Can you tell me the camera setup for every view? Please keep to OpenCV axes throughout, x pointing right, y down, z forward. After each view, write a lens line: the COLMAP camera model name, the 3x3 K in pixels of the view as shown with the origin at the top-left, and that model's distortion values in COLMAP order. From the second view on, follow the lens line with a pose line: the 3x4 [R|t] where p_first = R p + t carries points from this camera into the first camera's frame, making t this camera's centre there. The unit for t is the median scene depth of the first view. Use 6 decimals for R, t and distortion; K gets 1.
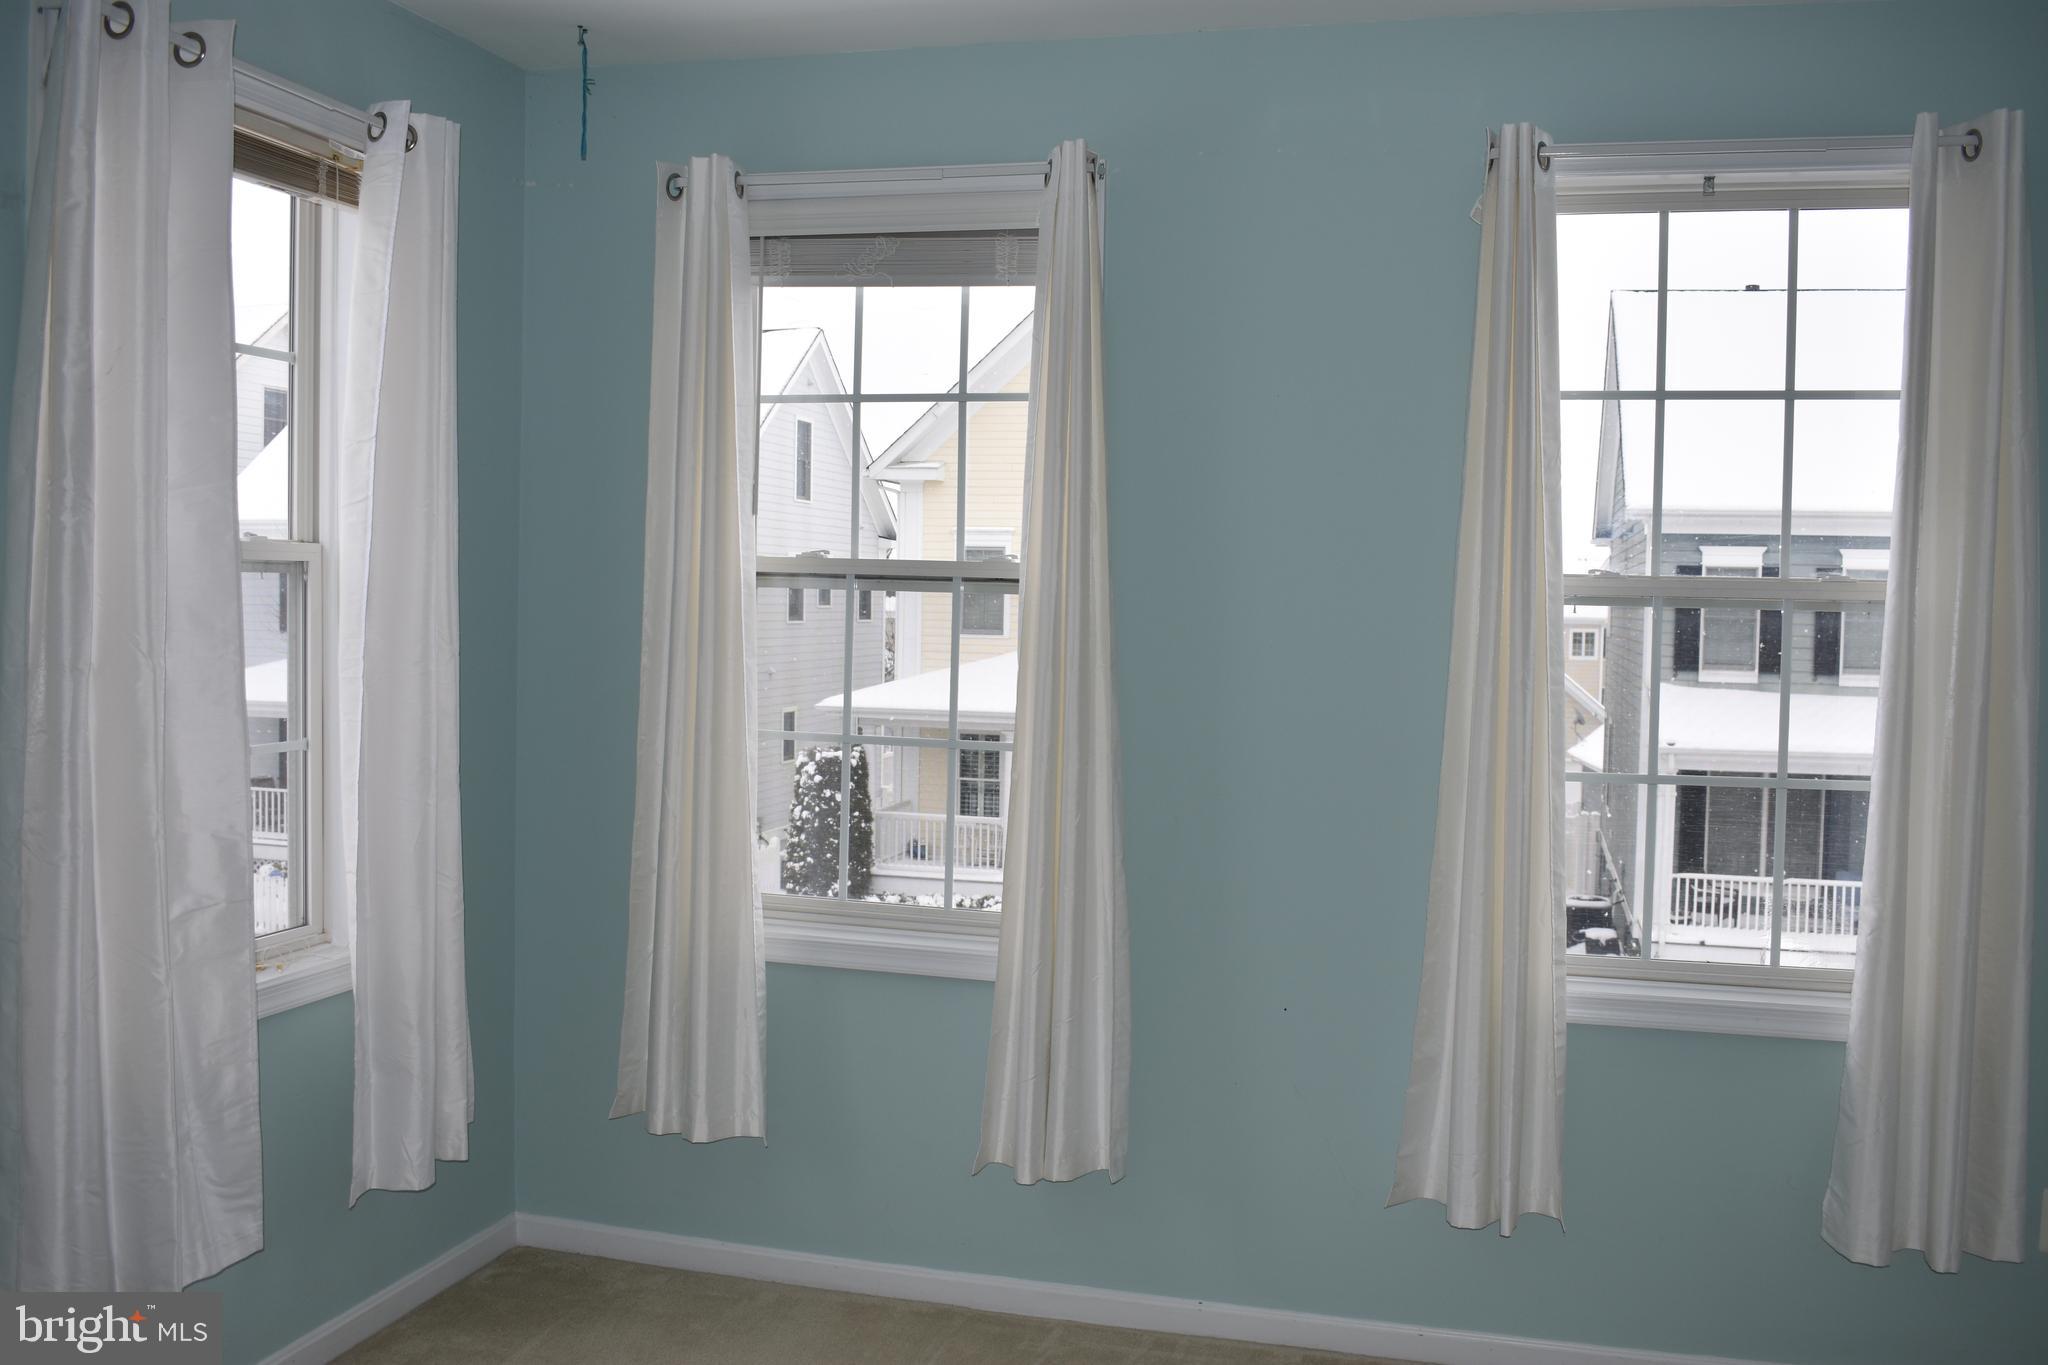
lens RADIAL K [[1833.1, 0, 1024.0], [0, 1833.1, 682.5], [0, 0, 1]] dist [-0.077050, -0.069570]
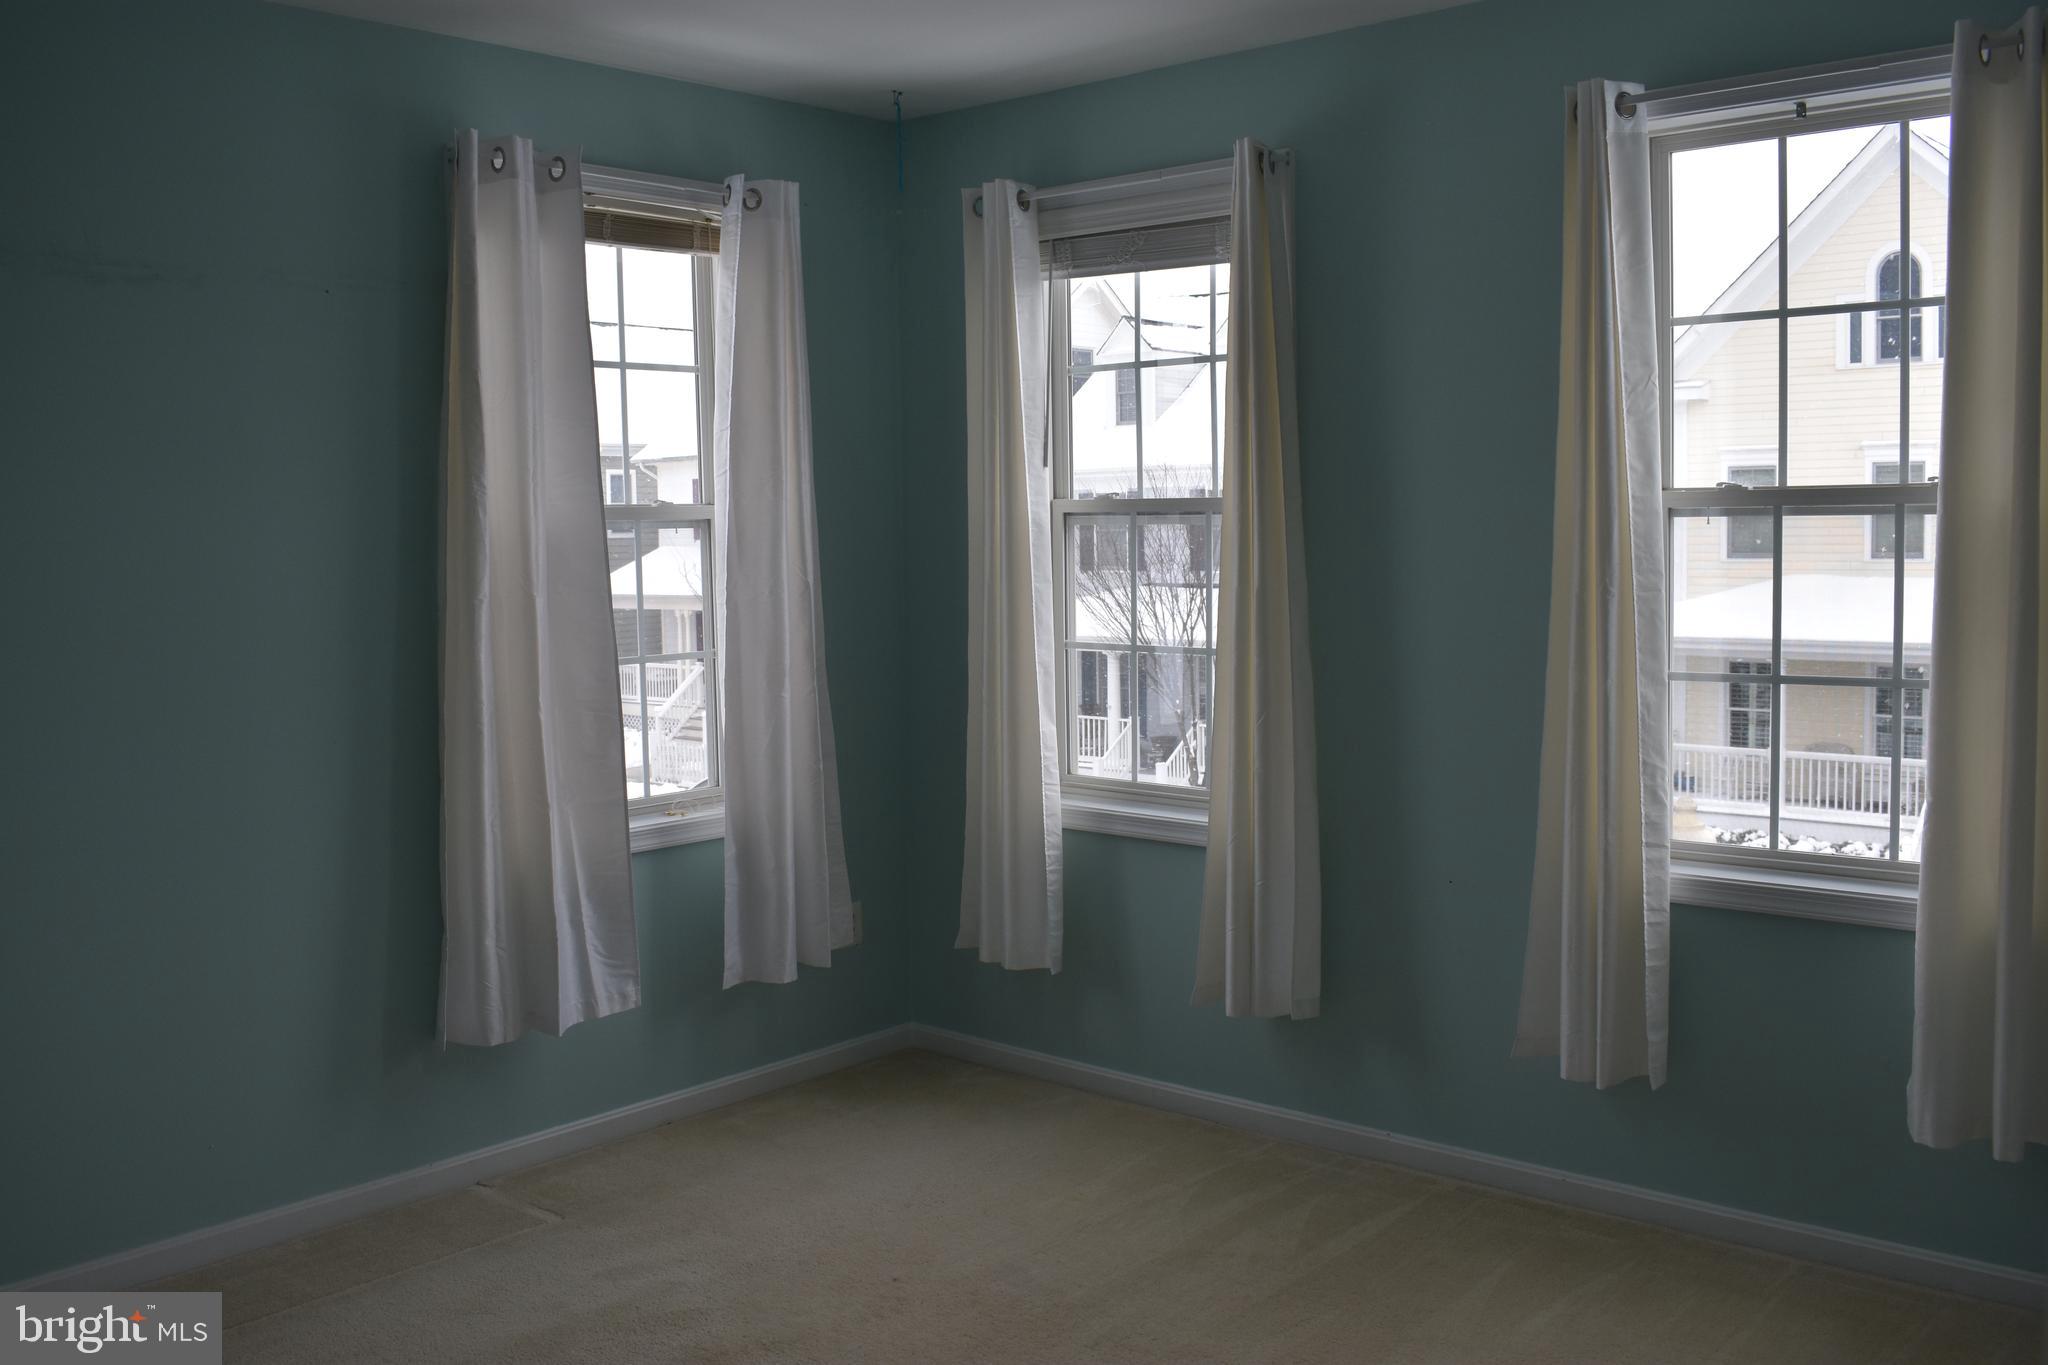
lens RADIAL K [[1833.1, 0, 1024.0], [0, 1833.1, 682.5], [0, 0, 1]] dist [-0.077050, -0.069570]
pose [[0.898286, 0.001349, -0.439410, 0.405883], [0.014770, 0.999338, 0.033262, 0.013481], [0.439164, -0.036369, 0.897671, -0.131271]]
